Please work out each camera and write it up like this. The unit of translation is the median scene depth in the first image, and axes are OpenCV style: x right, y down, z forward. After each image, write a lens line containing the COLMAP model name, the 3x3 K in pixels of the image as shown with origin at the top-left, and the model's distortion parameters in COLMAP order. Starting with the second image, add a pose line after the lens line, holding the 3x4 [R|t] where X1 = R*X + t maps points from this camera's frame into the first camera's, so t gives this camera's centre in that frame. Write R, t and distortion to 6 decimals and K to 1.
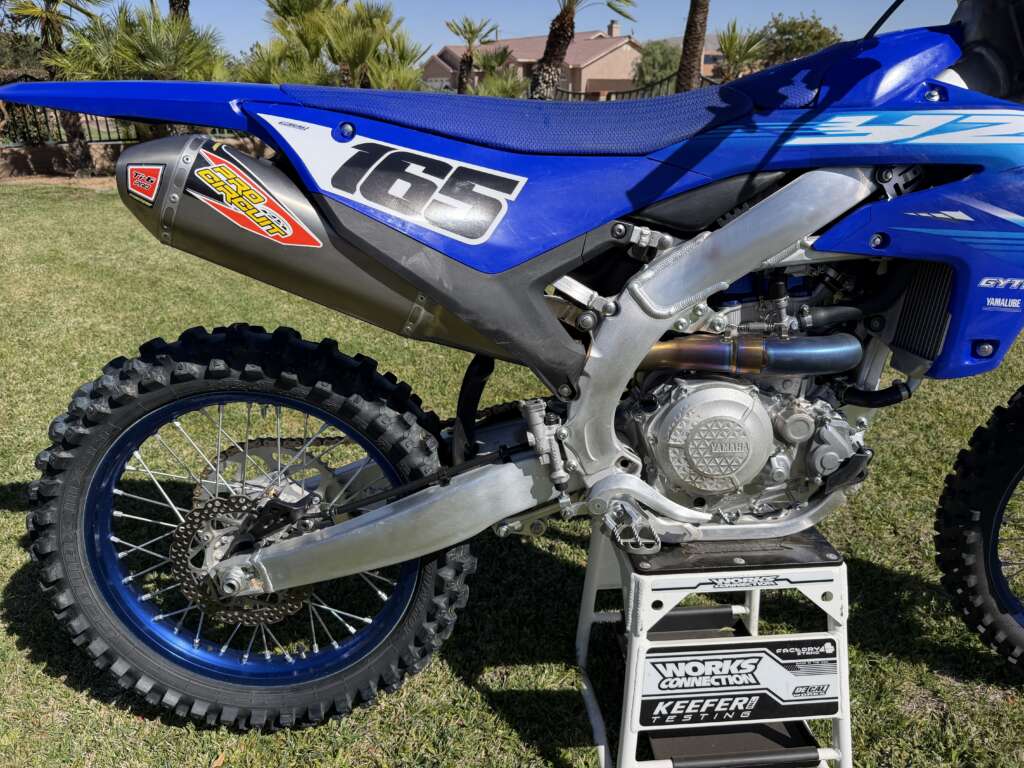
lens RADIAL K [[728.3, 0, 512.0], [0, 728.3, 384.0], [0, 0, 1]] dist [0.090190, -0.197832]
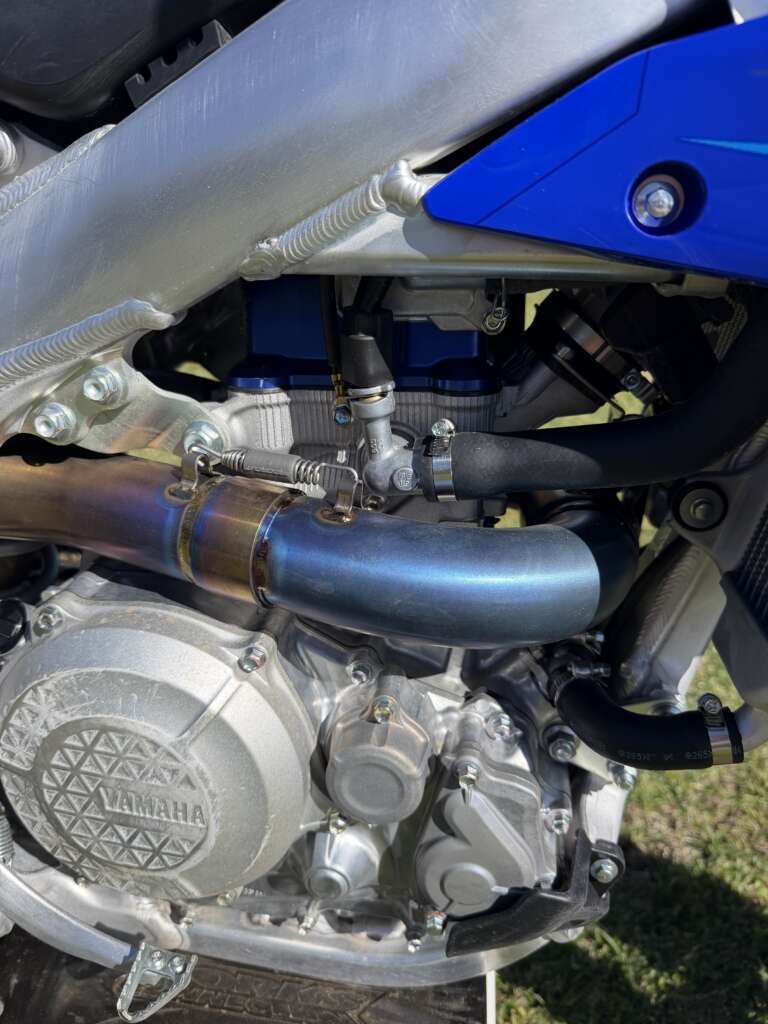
lens RADIAL K [[728.3, 0, 409.5], [0, 728.3, 518.7], [0, 0, 1]] dist [0.090190, -0.197832]
pose [[0.980072, 0.161246, -0.116014, 0.433097], [-0.152305, 0.984905, 0.082246, -0.090253], [0.127524, -0.062937, 0.989837, 0.693247]]
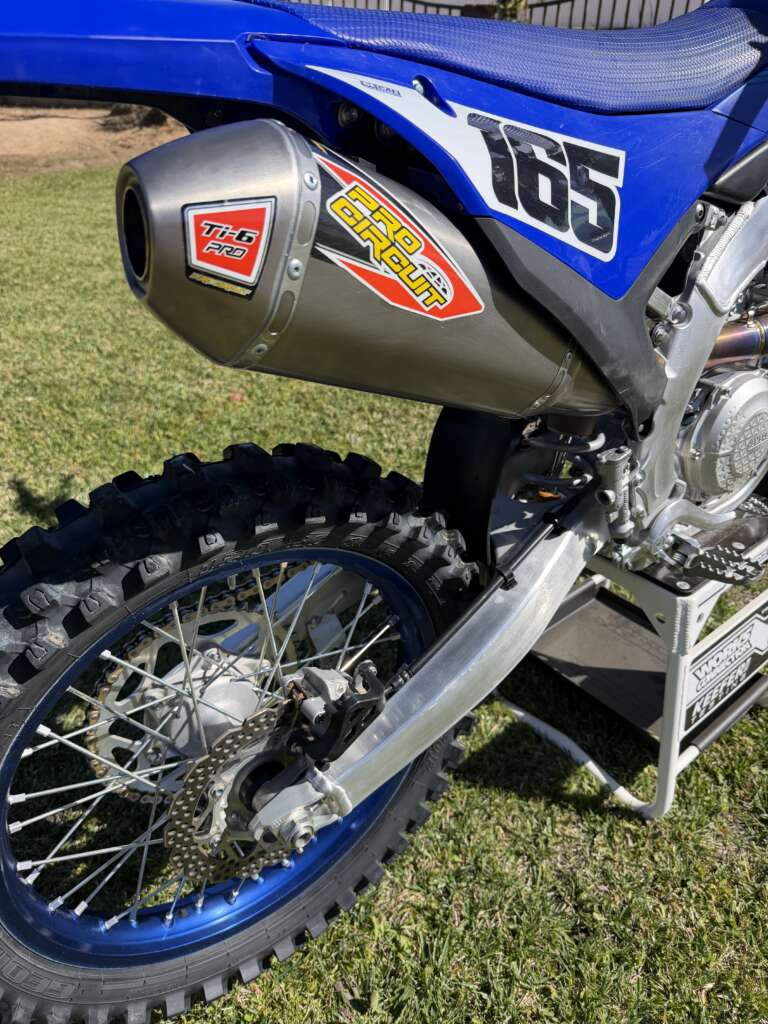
lens RADIAL K [[728.3, 0, 409.5], [0, 728.3, 518.7], [0, 0, 1]] dist [0.090190, -0.197832]
pose [[0.820702, -0.325100, 0.469849, -0.549353], [0.208981, 0.936161, 0.282718, -0.179911], [-0.531766, -0.133838, 0.836249, 0.441229]]
